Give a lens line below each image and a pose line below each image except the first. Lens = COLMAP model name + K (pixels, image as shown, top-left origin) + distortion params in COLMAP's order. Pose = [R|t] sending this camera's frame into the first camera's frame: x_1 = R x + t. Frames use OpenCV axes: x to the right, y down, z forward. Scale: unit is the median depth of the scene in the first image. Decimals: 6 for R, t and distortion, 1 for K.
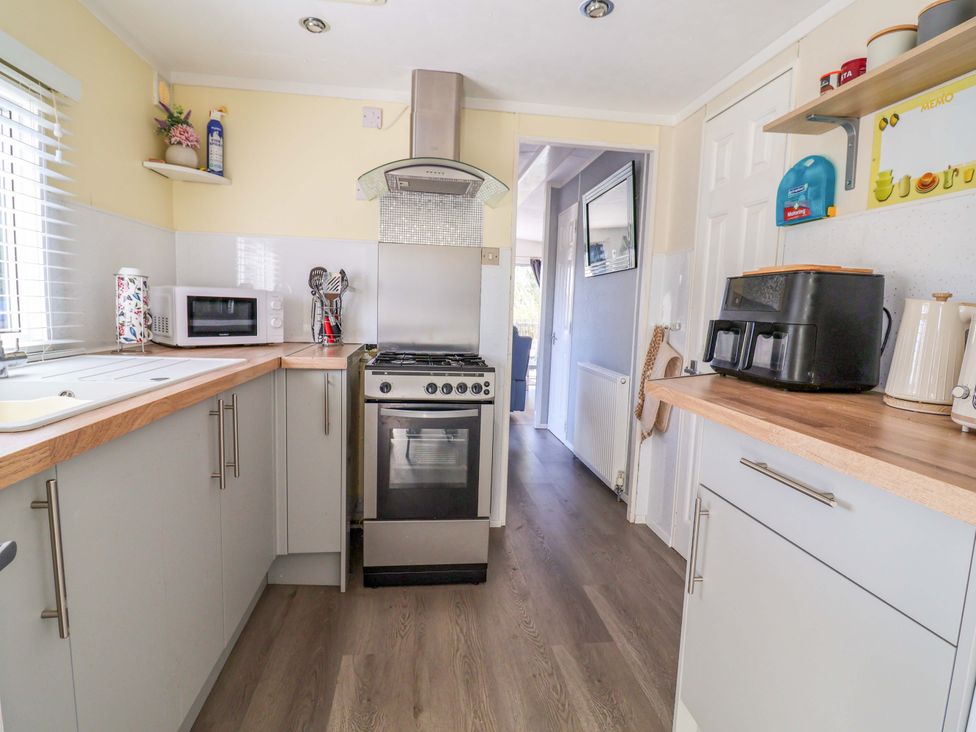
lens RADIAL K [[507.0, 0, 488.0], [0, 507.0, 366.0], [0, 0, 1]] dist [-0.000602, -0.015697]
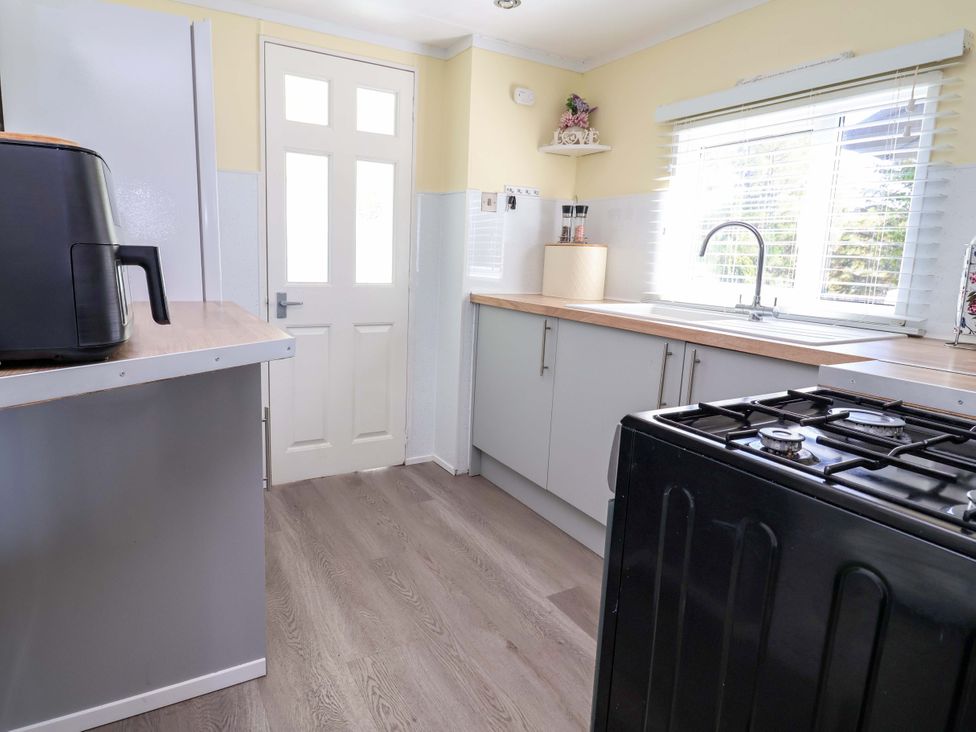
lens RADIAL K [[577.1, 0, 488.0], [0, 577.1, 366.0], [0, 0, 1]] dist [-0.124544, -0.028428]
pose [[-0.918589, 0.000359, -0.395214, 0.253248], [-0.117399, 0.954614, 0.273734, -0.122584], [0.377375, 0.297846, -0.876856, 1.284778]]
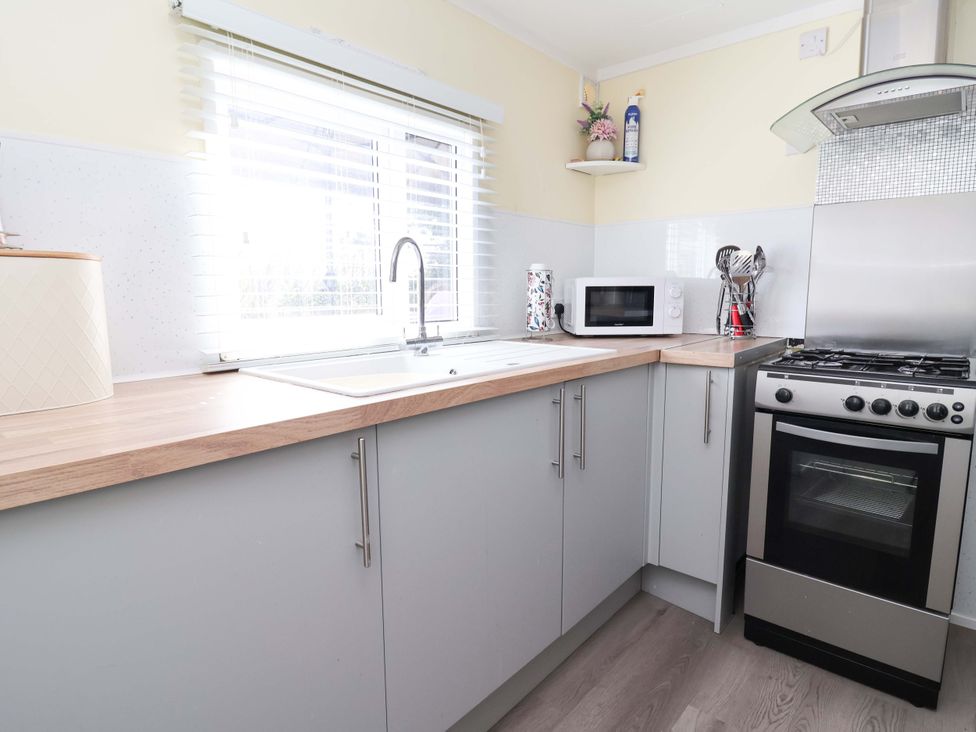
lens RADIAL K [[543.3, 0, 488.0], [0, 543.3, 366.0], [0, 0, 1]] dist [-0.002216, -0.011990]
pose [[0.650704, 0.065010, -0.756543, 0.119839], [-0.056207, 0.997719, 0.037391, -0.006884], [0.757248, 0.018193, 0.652874, 0.121614]]
